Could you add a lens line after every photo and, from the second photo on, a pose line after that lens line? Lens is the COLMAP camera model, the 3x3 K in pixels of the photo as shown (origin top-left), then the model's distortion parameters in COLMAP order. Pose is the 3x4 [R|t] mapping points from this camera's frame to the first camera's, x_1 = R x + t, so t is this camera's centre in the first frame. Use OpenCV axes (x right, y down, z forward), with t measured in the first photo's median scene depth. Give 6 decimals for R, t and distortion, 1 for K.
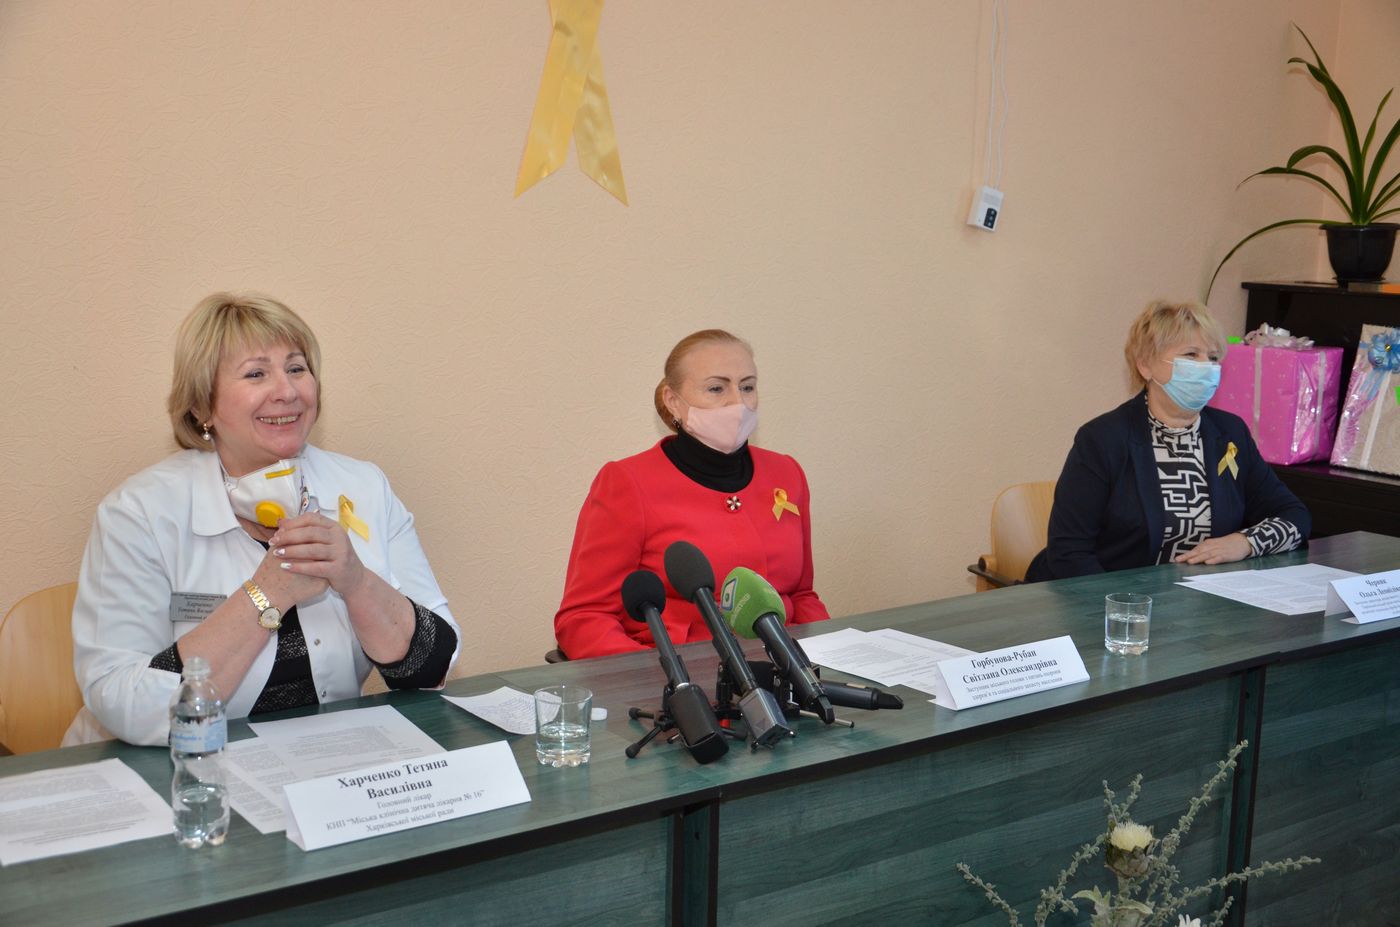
lens RADIAL K [[1664.8, 0, 700.0], [0, 1664.8, 463.5], [0, 0, 1]] dist [-0.044196, 0.049012]
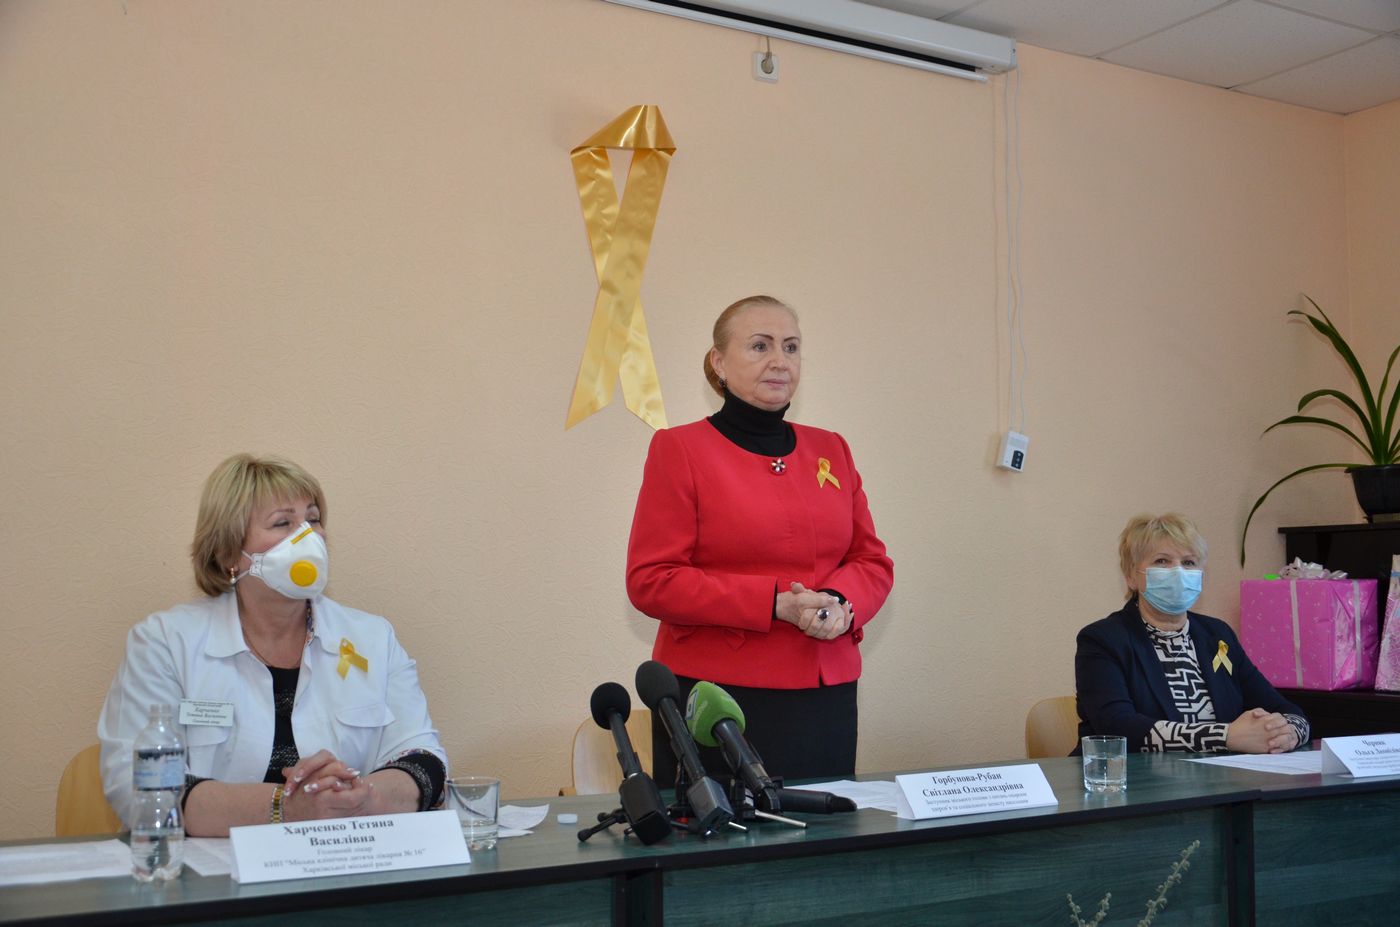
lens RADIAL K [[1512.5, 0, 700.0], [0, 1512.5, 463.5], [0, 0, 1]] dist [-0.000272, -0.018946]
pose [[0.994067, -0.033807, -0.103378, 0.121176], [0.009464, 0.973748, -0.227433, 0.139632], [0.108353, 0.225105, 0.968291, 0.016526]]
